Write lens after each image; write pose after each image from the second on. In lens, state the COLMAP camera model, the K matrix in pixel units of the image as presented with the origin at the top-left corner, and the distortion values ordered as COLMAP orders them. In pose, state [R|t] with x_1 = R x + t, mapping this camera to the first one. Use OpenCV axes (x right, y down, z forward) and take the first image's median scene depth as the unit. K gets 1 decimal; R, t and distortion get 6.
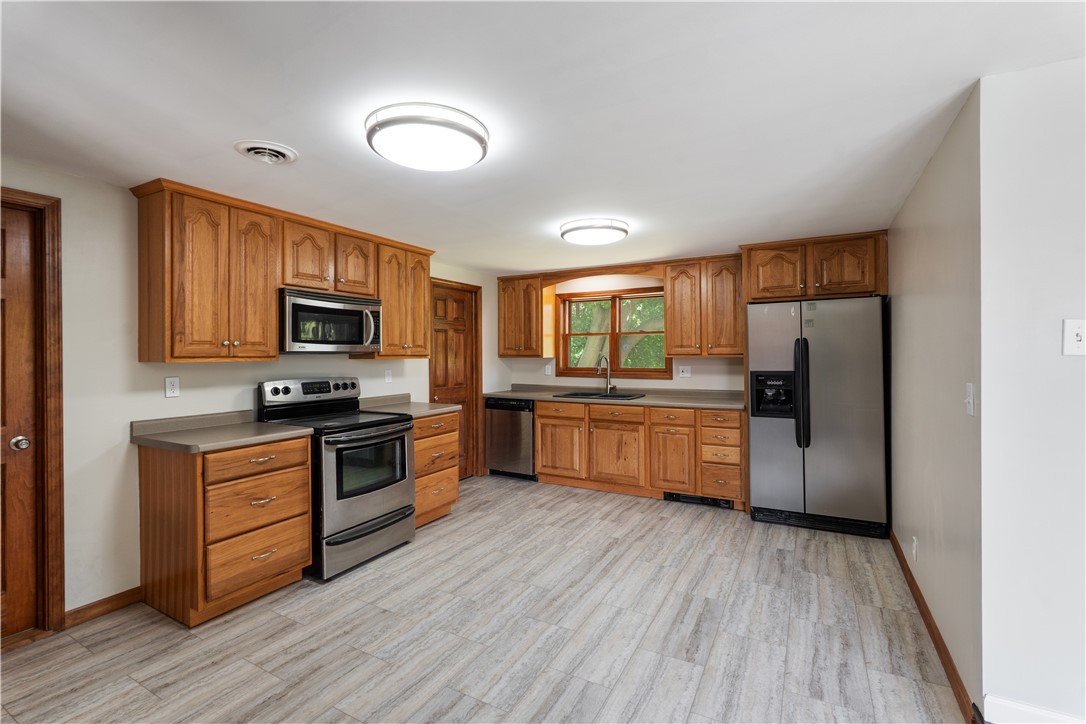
lens RADIAL K [[480.8, 0, 542.2], [0, 480.8, 351.1], [0, 0, 1]] dist [-0.000307, -0.000577]
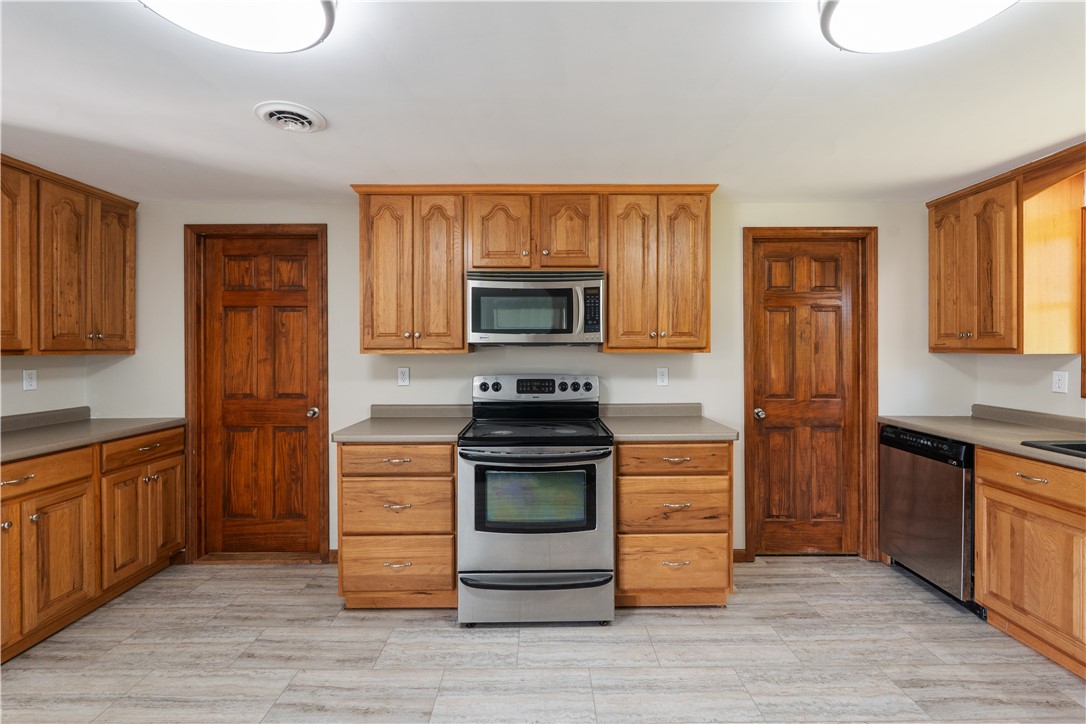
lens RADIAL K [[480.8, 0, 545.0], [0, 480.8, 349.2], [0, 0, 1]] dist [-0.000307, -0.000577]
pose [[0.496081, 0.004770, -0.868263, 0.257926], [0.005337, 0.999949, 0.008543, 0.004599], [0.868260, -0.008872, 0.496031, 0.576876]]
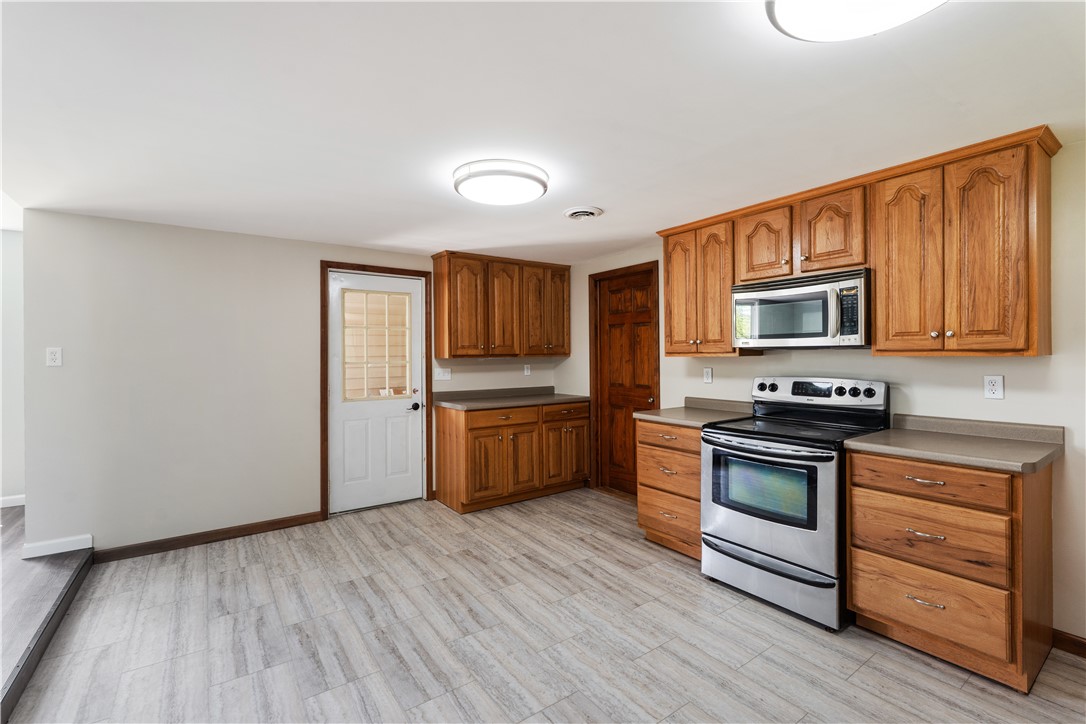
lens RADIAL K [[480.8, 0, 546.9], [0, 480.8, 352.4], [0, 0, 1]] dist [-0.000307, -0.000577]
pose [[-0.421911, 0.005314, -0.906622, 0.477002], [0.015389, 0.999881, -0.001301, 0.005381], [0.906507, -0.014501, -0.421942, 0.902820]]
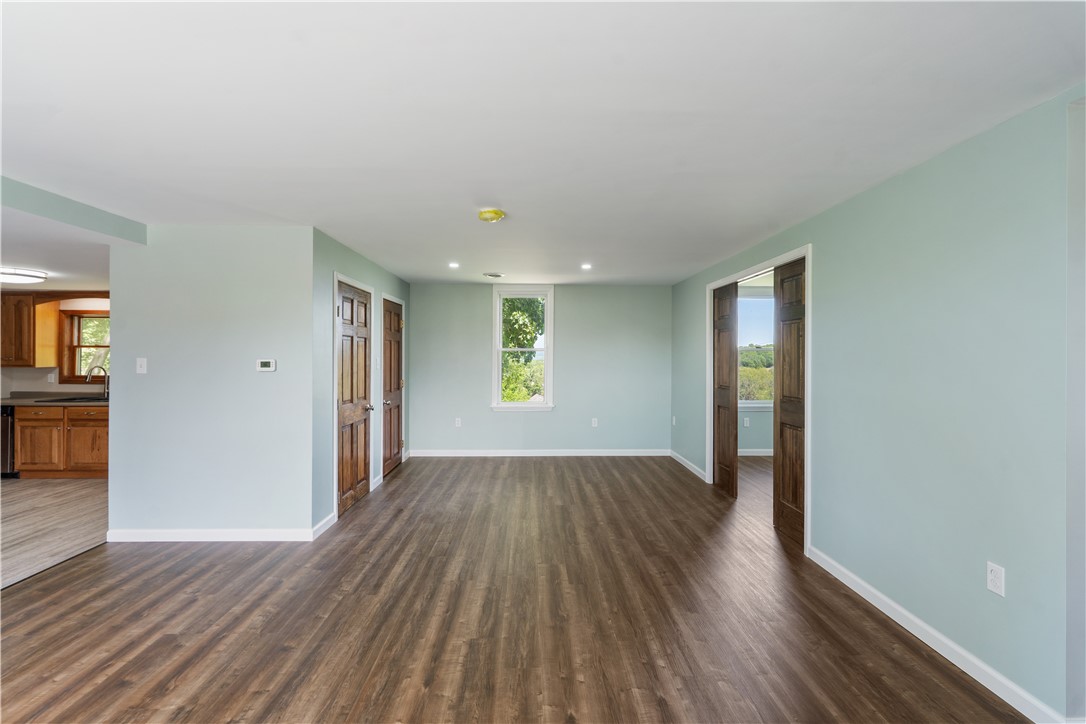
lens RADIAL K [[480.8, 0, 535.4], [0, 480.8, 357.7], [0, 0, 1]] dist [-0.000307, -0.000577]
pose [[0.861730, 0.006403, 0.507327, 0.654524], [-0.012024, 0.999897, 0.007804, -0.046960], [-0.507225, -0.012825, 0.861718, -0.818845]]
